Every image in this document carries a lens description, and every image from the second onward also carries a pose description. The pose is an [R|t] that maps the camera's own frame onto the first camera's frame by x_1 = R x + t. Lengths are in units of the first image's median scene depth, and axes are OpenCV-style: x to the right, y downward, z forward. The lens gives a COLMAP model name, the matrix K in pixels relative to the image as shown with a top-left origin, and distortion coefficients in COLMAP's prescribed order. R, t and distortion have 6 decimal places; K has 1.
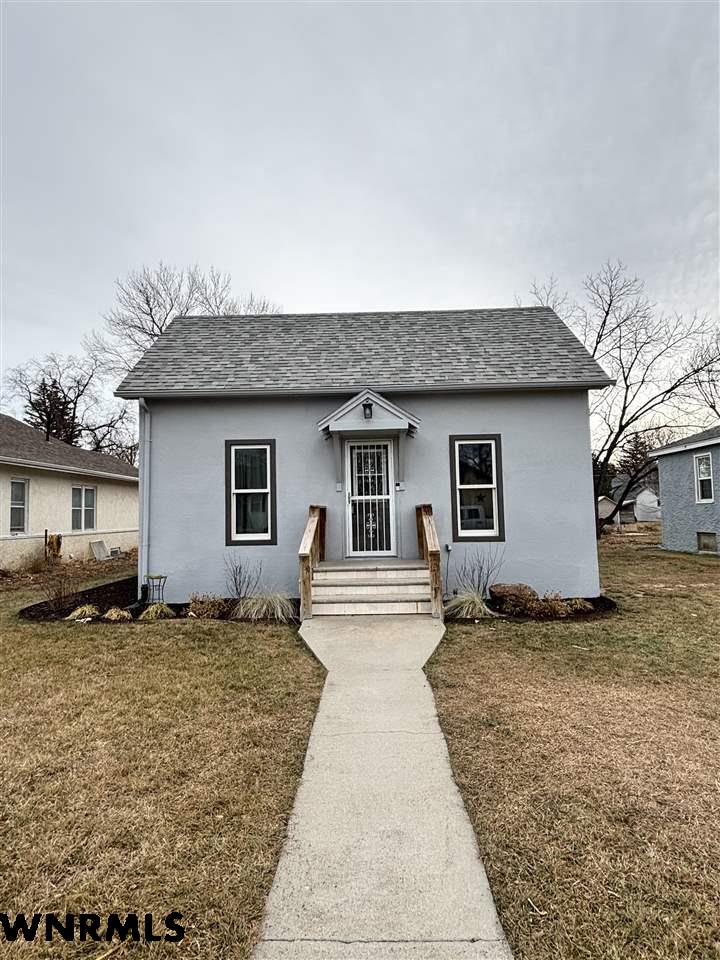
lens RADIAL K [[511.9, 0, 360.0], [0, 511.9, 480.0], [0, 0, 1]] dist [0.029196, -0.000208]
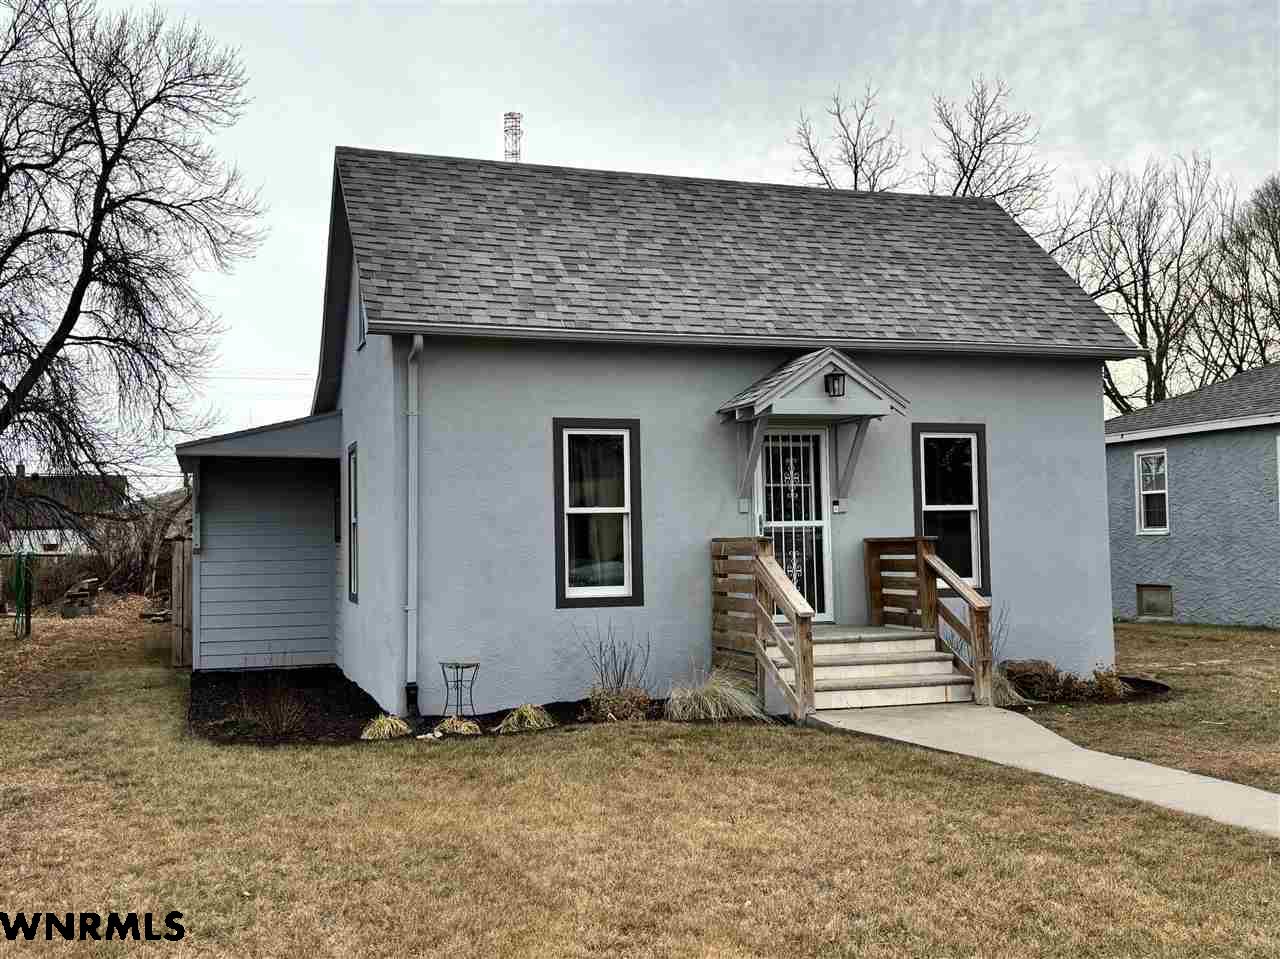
lens RADIAL K [[1280.3, 0, 640.0], [0, 1280.3, 479.5], [0, 0, 1]] dist [0.134430, -0.318049]
pose [[0.944956, 0.020095, 0.326581, -0.630956], [-0.023106, 0.999719, 0.005341, -0.020851], [-0.326381, -0.012593, 0.945154, -0.343092]]
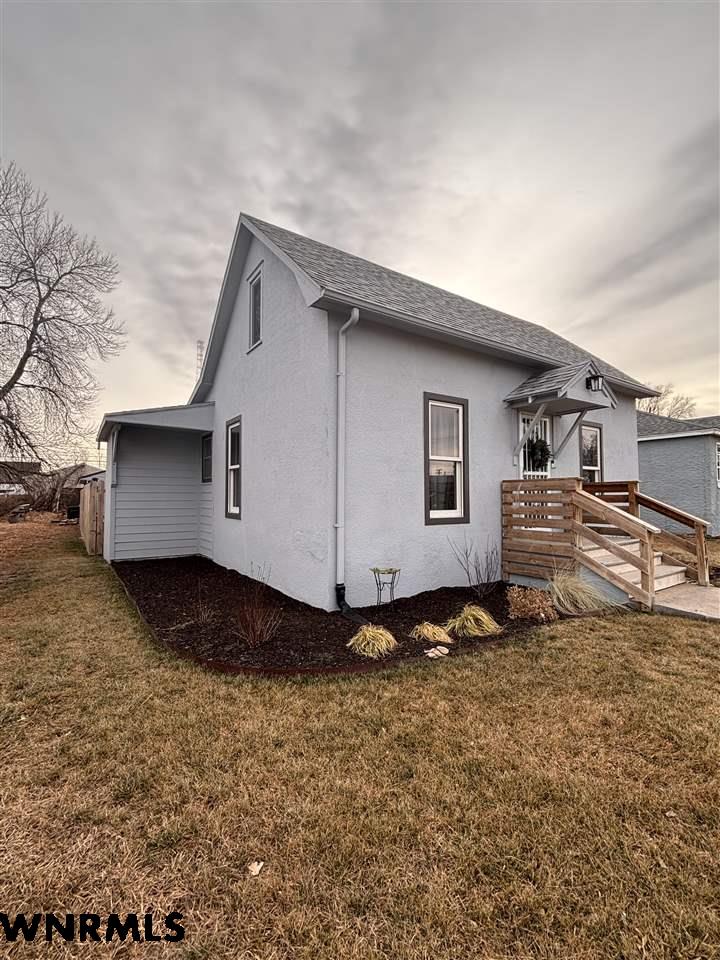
lens RADIAL K [[425.2, 0, 360.0], [0, 425.2, 480.0], [0, 0, 1]] dist [0.000103, -0.000063]
pose [[0.820760, 0.040437, 0.569840, -0.717305], [-0.052770, 0.998593, 0.005143, 0.060448], [-0.568831, -0.034292, 0.821739, 0.519490]]
